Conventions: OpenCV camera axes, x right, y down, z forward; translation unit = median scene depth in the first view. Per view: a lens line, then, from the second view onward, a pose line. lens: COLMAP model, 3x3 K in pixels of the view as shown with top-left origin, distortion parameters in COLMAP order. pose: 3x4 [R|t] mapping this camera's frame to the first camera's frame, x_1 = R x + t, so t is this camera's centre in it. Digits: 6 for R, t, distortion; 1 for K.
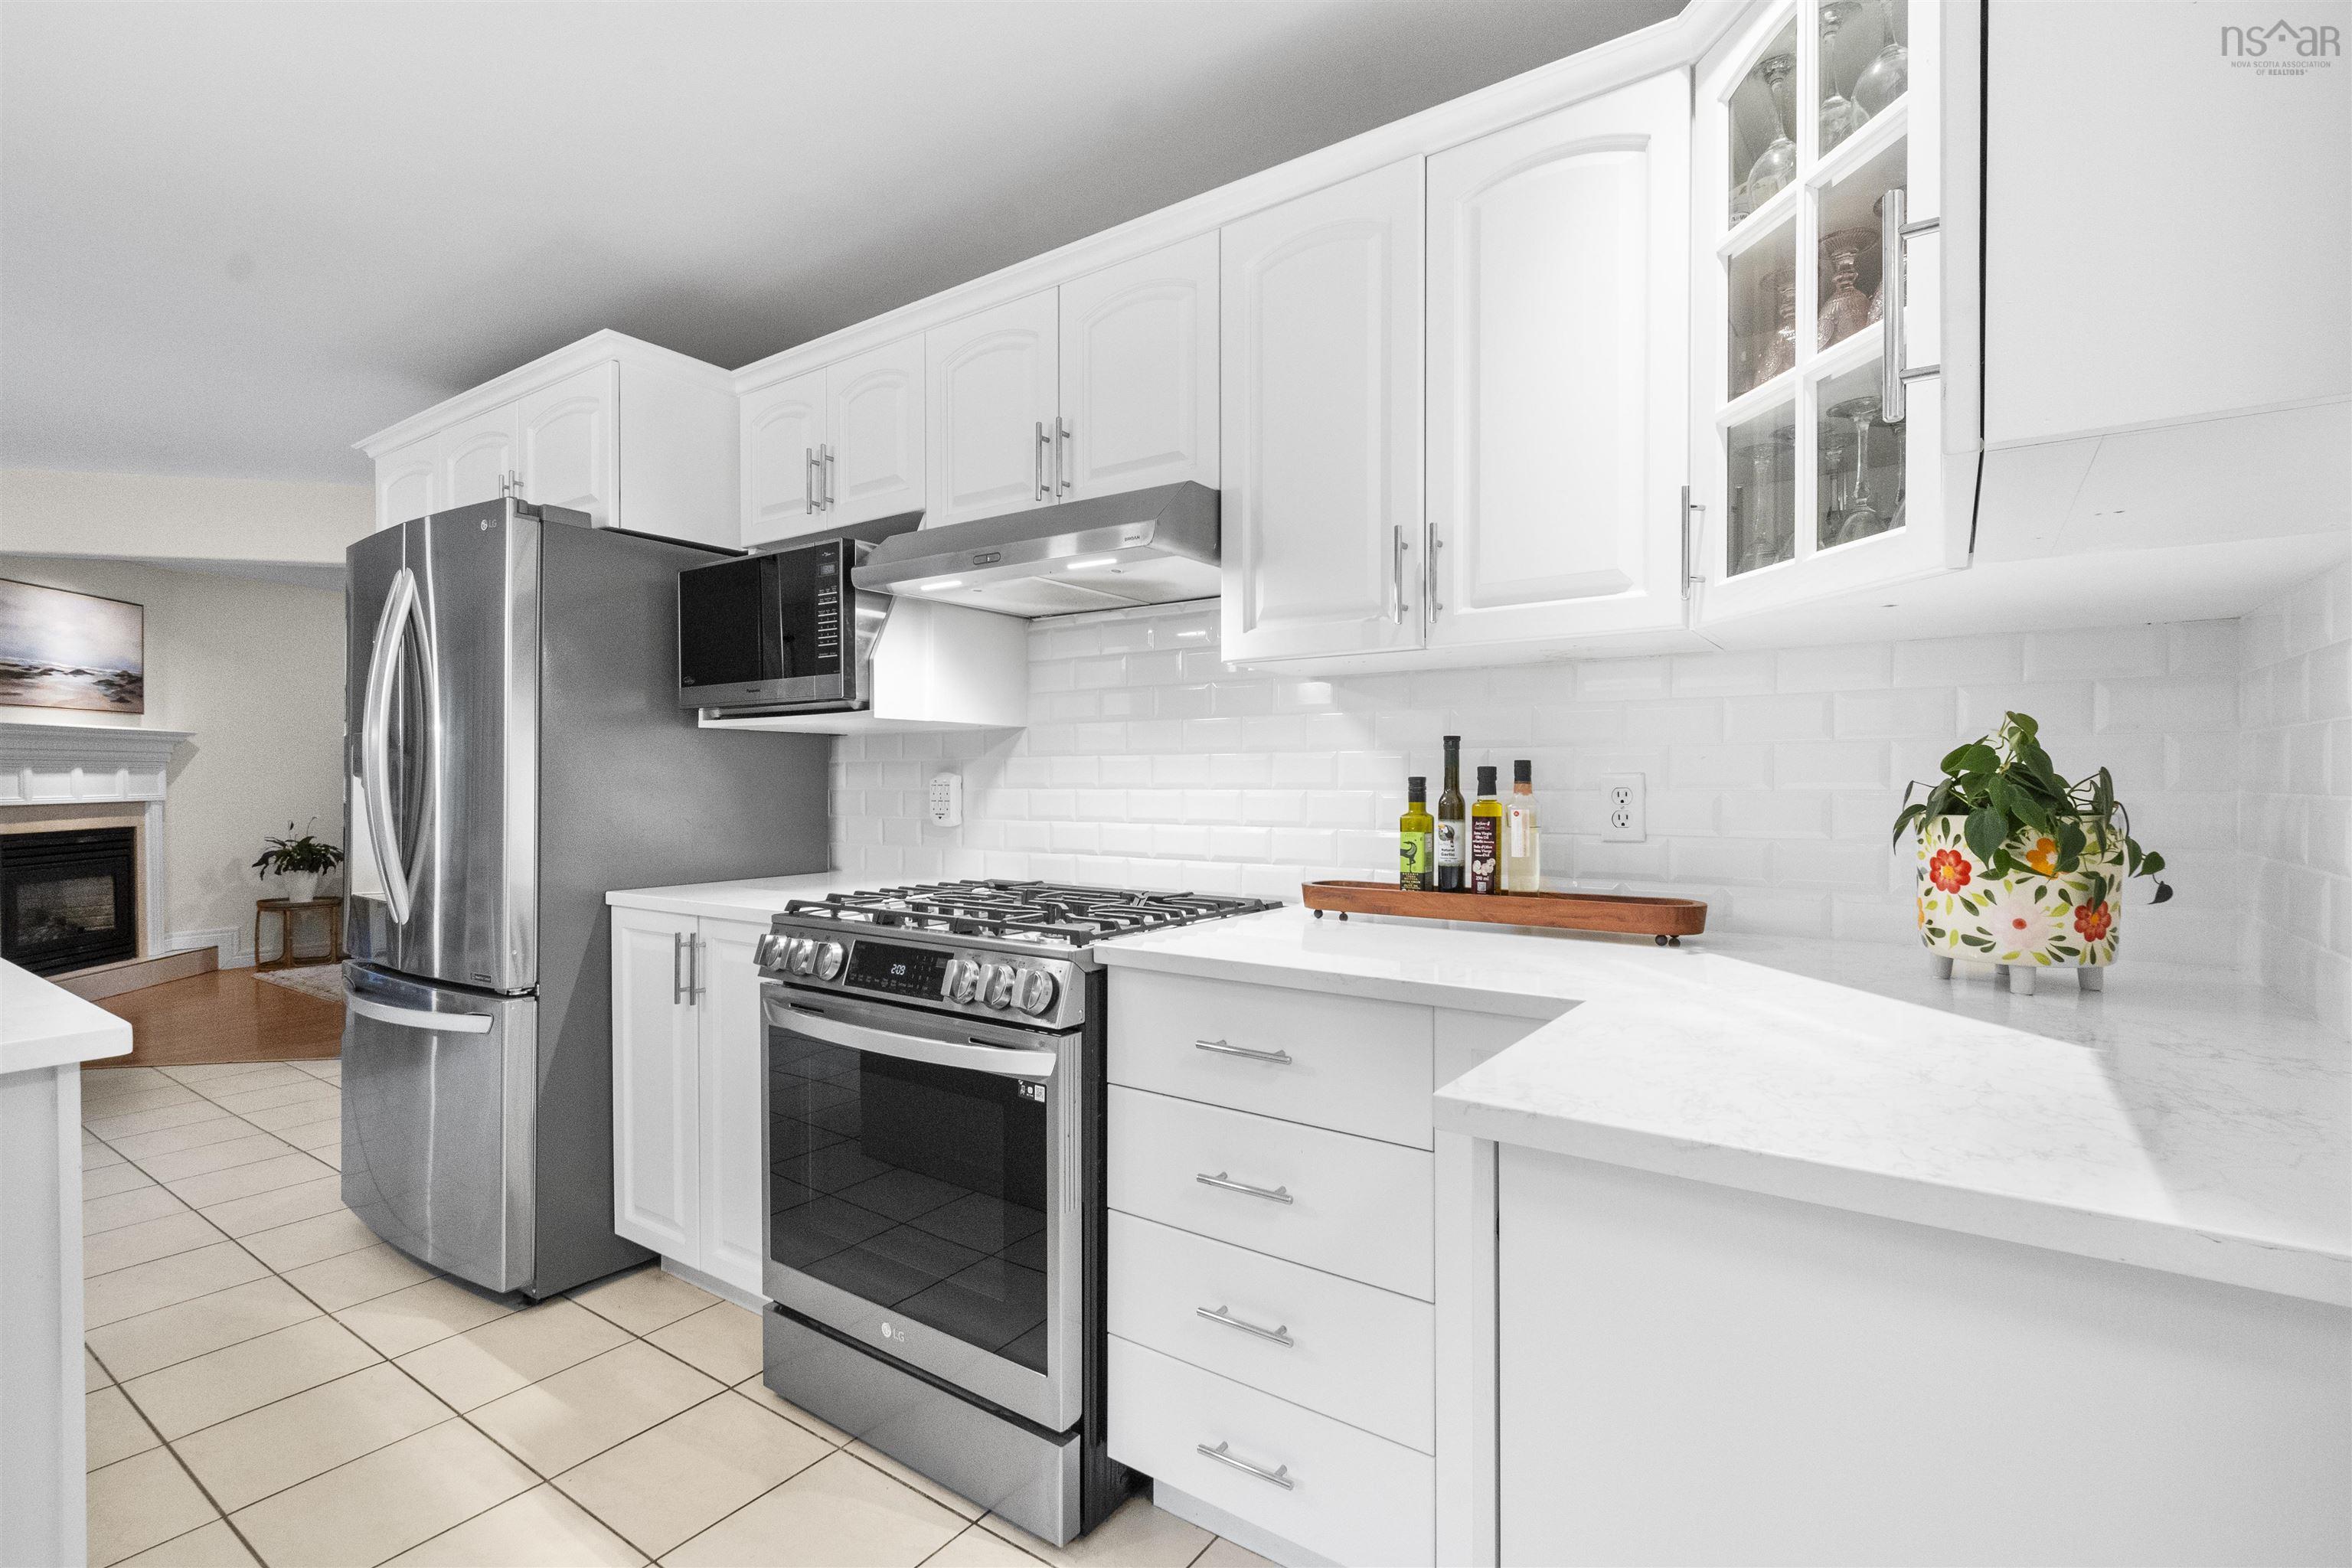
lens RADIAL K [[1080.0, 0, 1190.3], [0, 1080.0, 789.8], [0, 0, 1]] dist [0.004799, -0.002221]
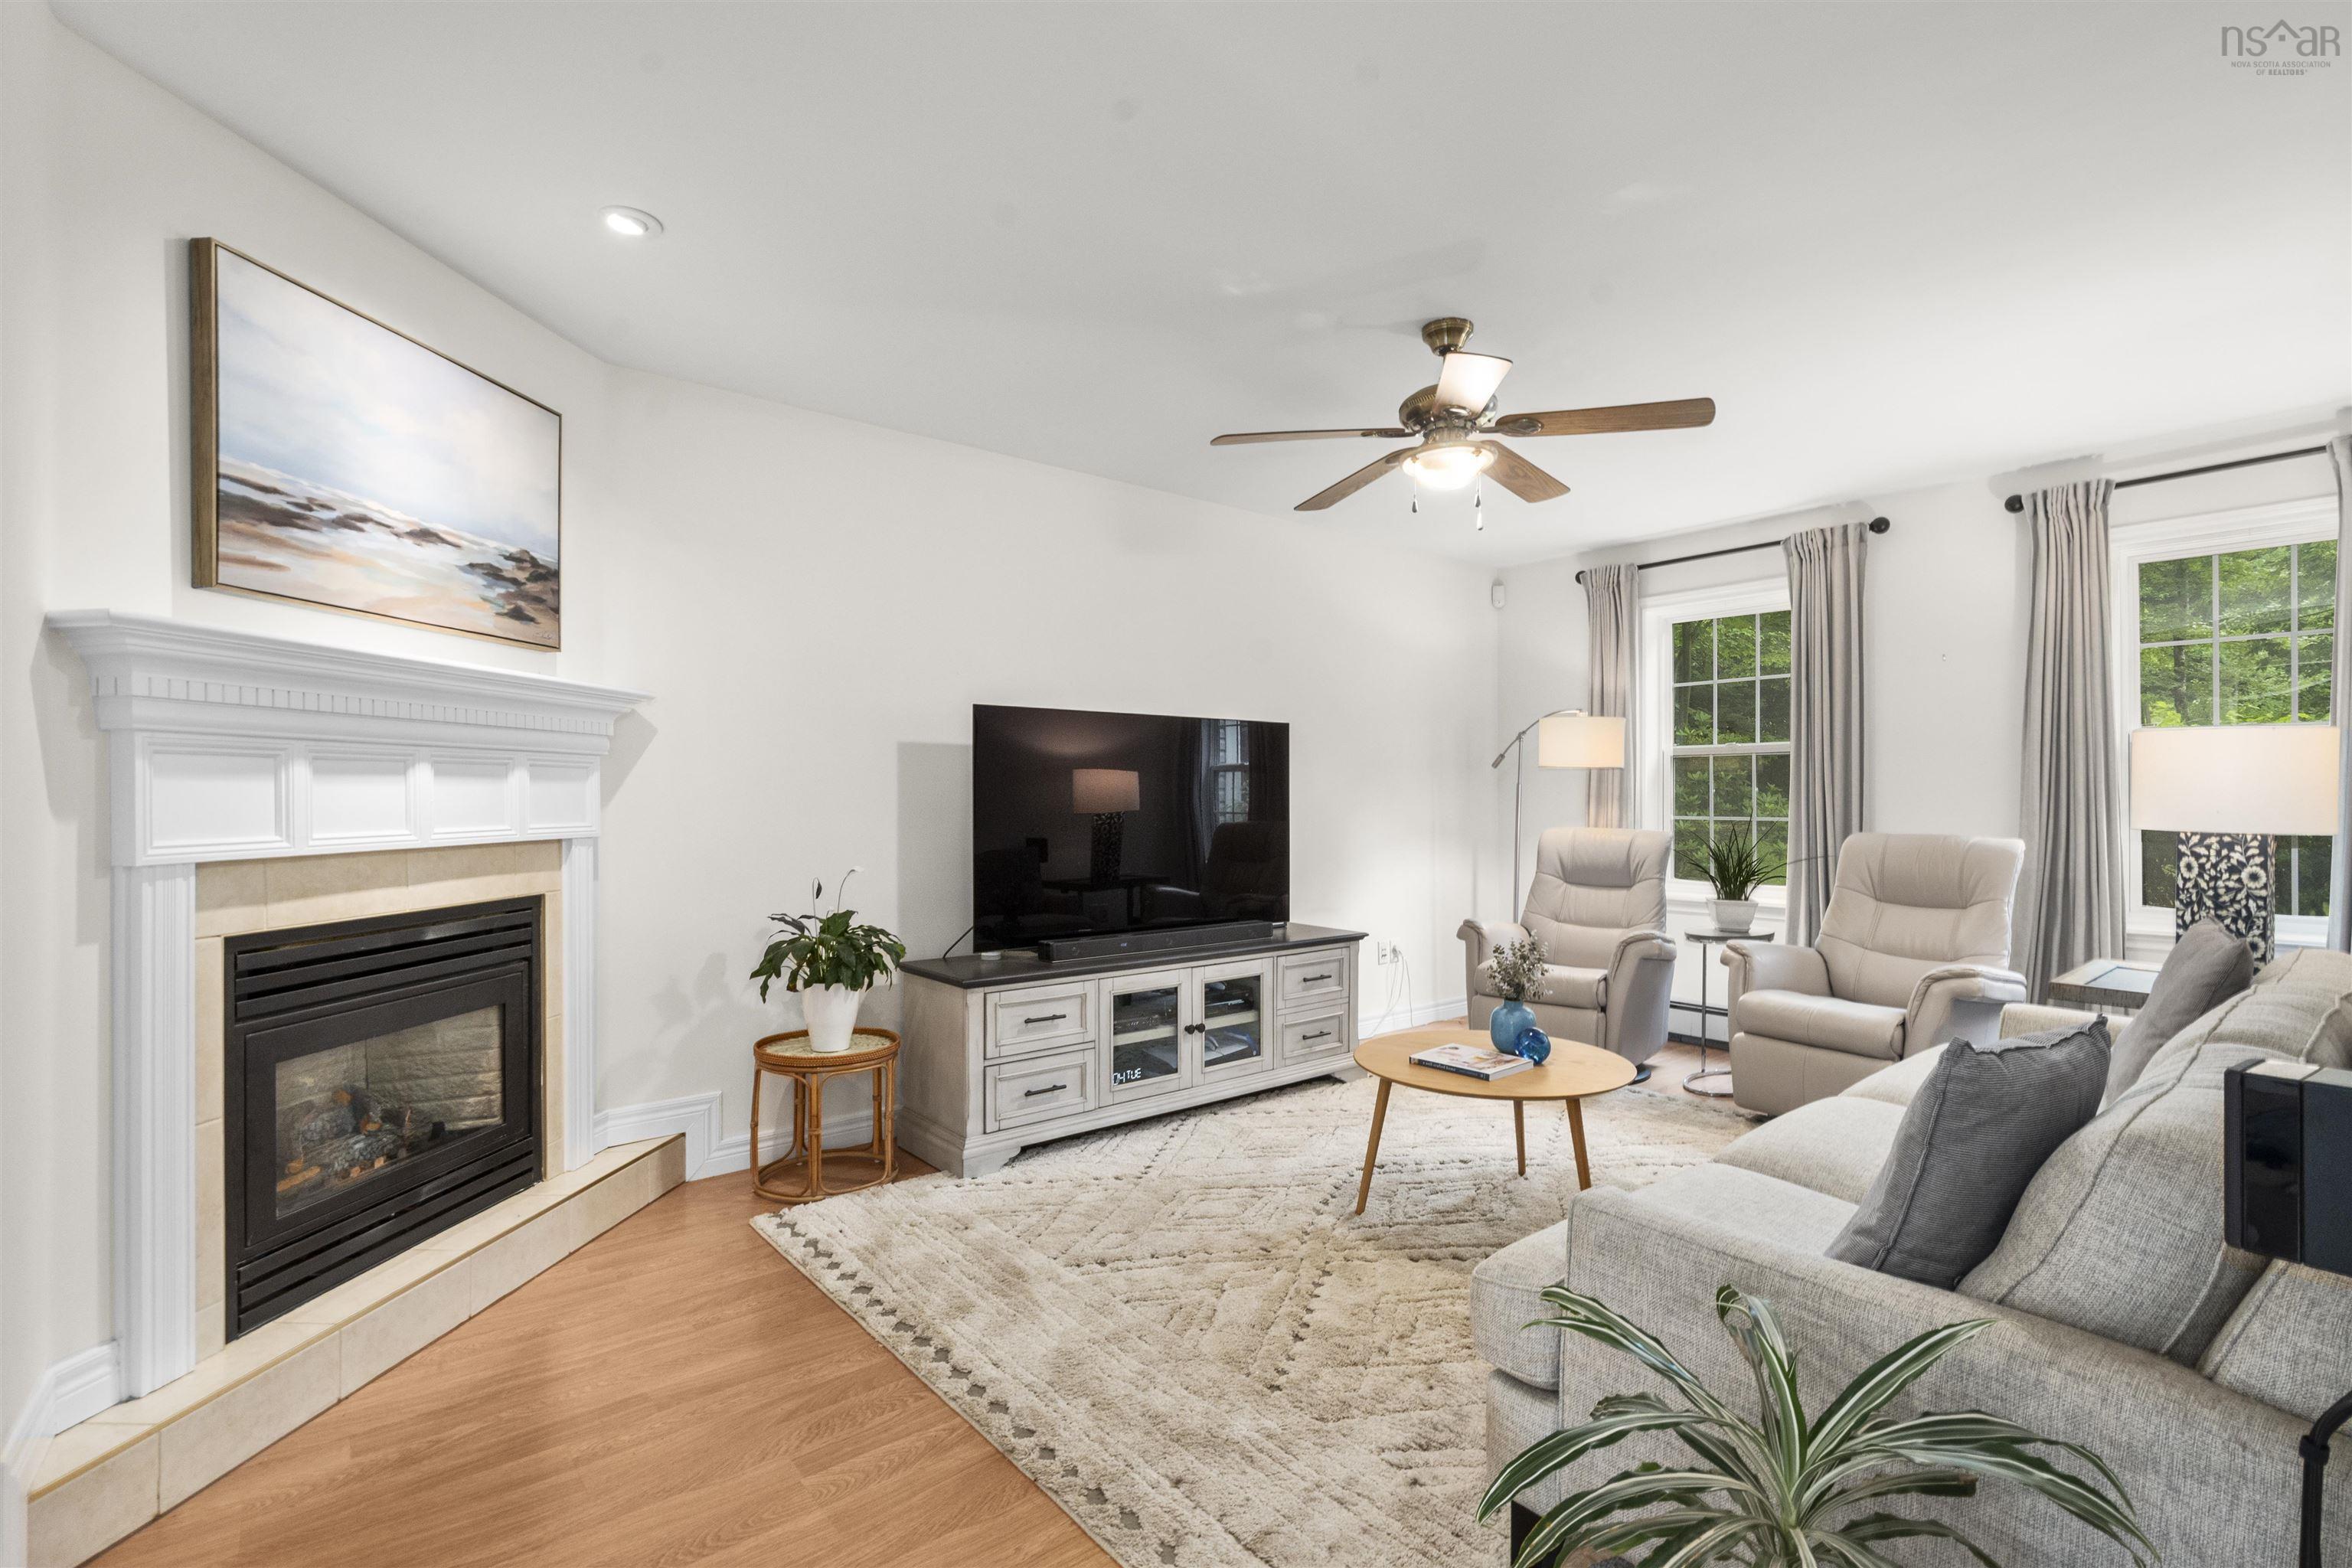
lens RADIAL K [[1080.0, 0, 1188.6], [0, 1080.0, 798.6], [0, 0, 1]] dist [0.004799, -0.002221]
pose [[0.962645, 0.000898, -0.270764, -1.601875], [-0.003243, 0.999961, -0.008211, -0.010263], [0.270746, 0.008782, 0.962611, 1.725709]]
